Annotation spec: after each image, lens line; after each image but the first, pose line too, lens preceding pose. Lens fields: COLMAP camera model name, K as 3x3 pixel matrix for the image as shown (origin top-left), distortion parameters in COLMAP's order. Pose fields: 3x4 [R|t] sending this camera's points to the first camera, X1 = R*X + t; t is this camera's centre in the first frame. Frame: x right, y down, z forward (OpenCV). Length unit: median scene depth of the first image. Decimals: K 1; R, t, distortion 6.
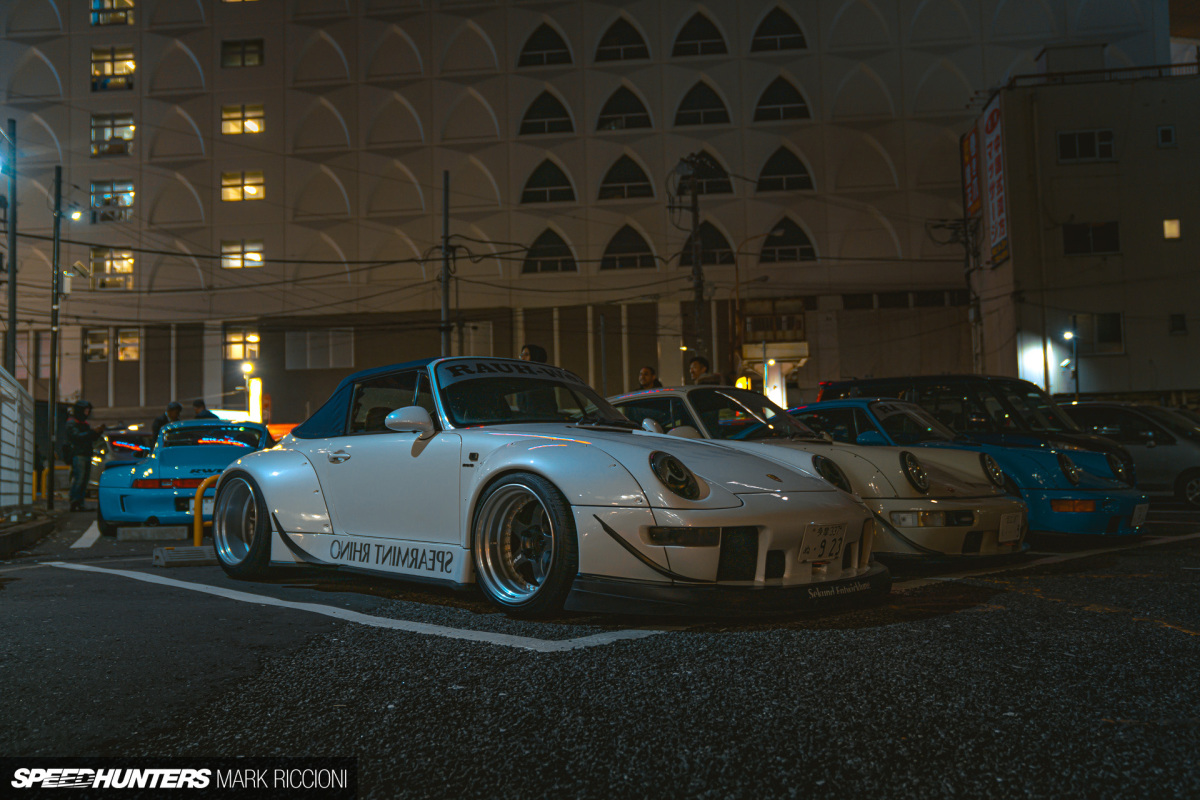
lens RADIAL K [[1088.6, 0, 597.6], [0, 1088.6, 394.4], [0, 0, 1]] dist [-0.035271, 0.063569]
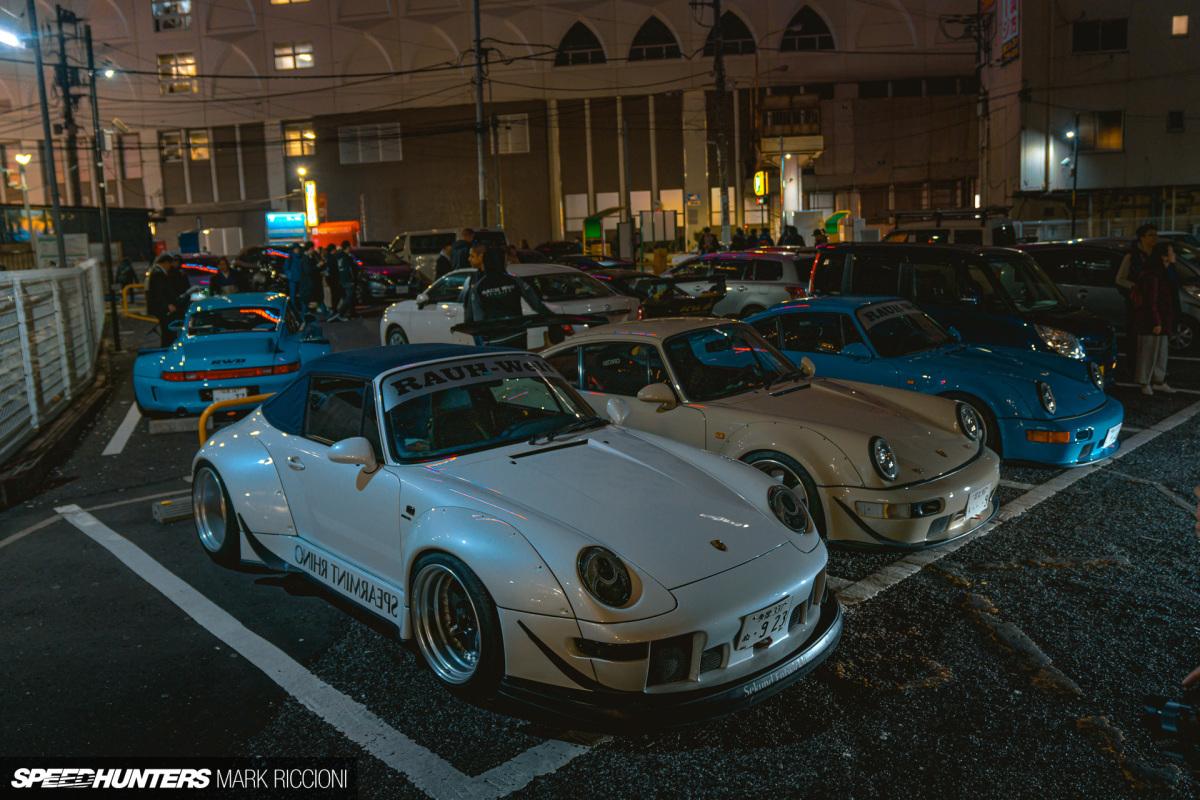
lens RADIAL K [[974.5, 0, 593.3], [0, 974.5, 381.6], [0, 0, 1]] dist [-0.093813, 0.066179]
pose [[0.998867, -0.010091, -0.046500, 0.009531], [0.020381, 0.973806, 0.226467, -0.026182], [0.042997, -0.227158, 0.972908, 0.020685]]
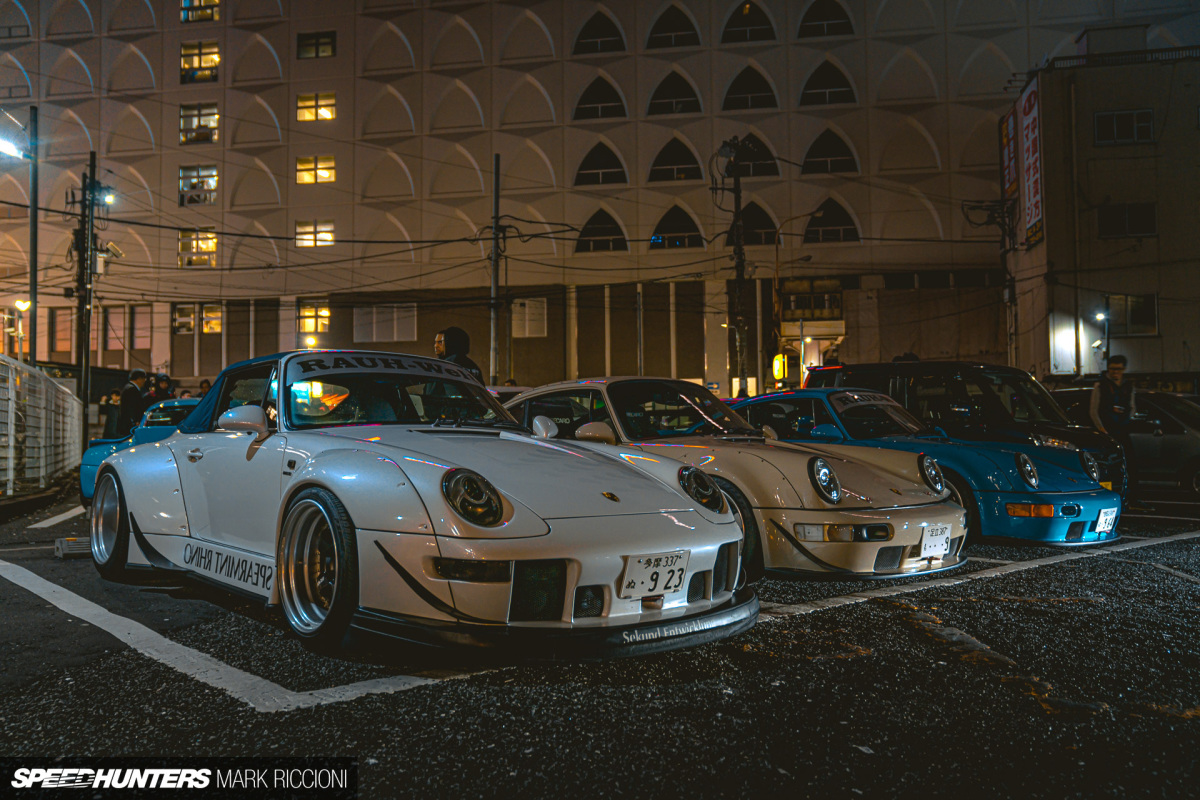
lens RADIAL K [[1021.3, 0, 594.0], [0, 1021.3, 395.9], [0, 0, 1]] dist [-0.064246, 0.077718]
pose [[0.997434, 0.011772, -0.070624, 0.020965], [-0.009653, 0.999495, 0.030264, -0.002979], [0.070944, -0.029504, 0.997044, 0.018553]]
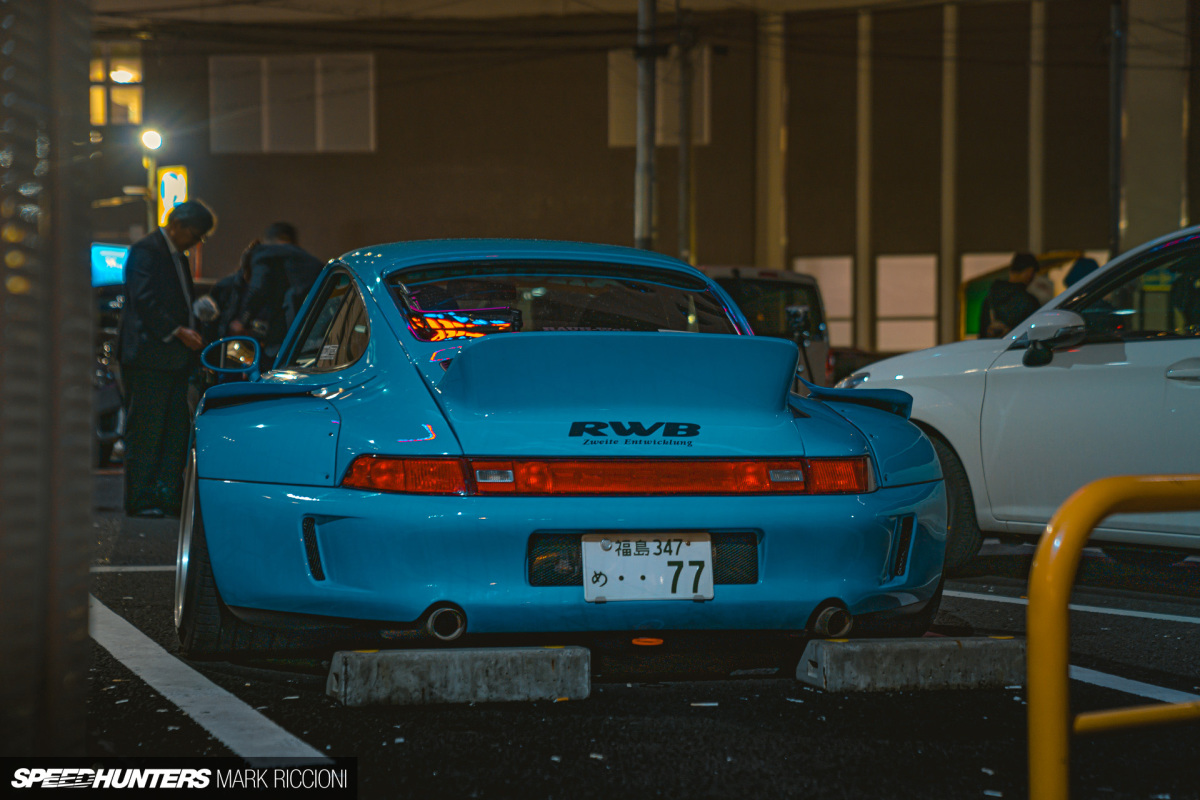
lens RADIAL K [[2371.7, 0, 599.7], [0, 2371.7, 401.6], [0, 0, 1]] dist [0.283970, 0.000000]
pose [[0.996959, 0.024040, -0.074128, -0.072765], [-0.018834, 0.997359, 0.070143, 0.005463], [0.075618, -0.068533, 0.994779, 0.097758]]
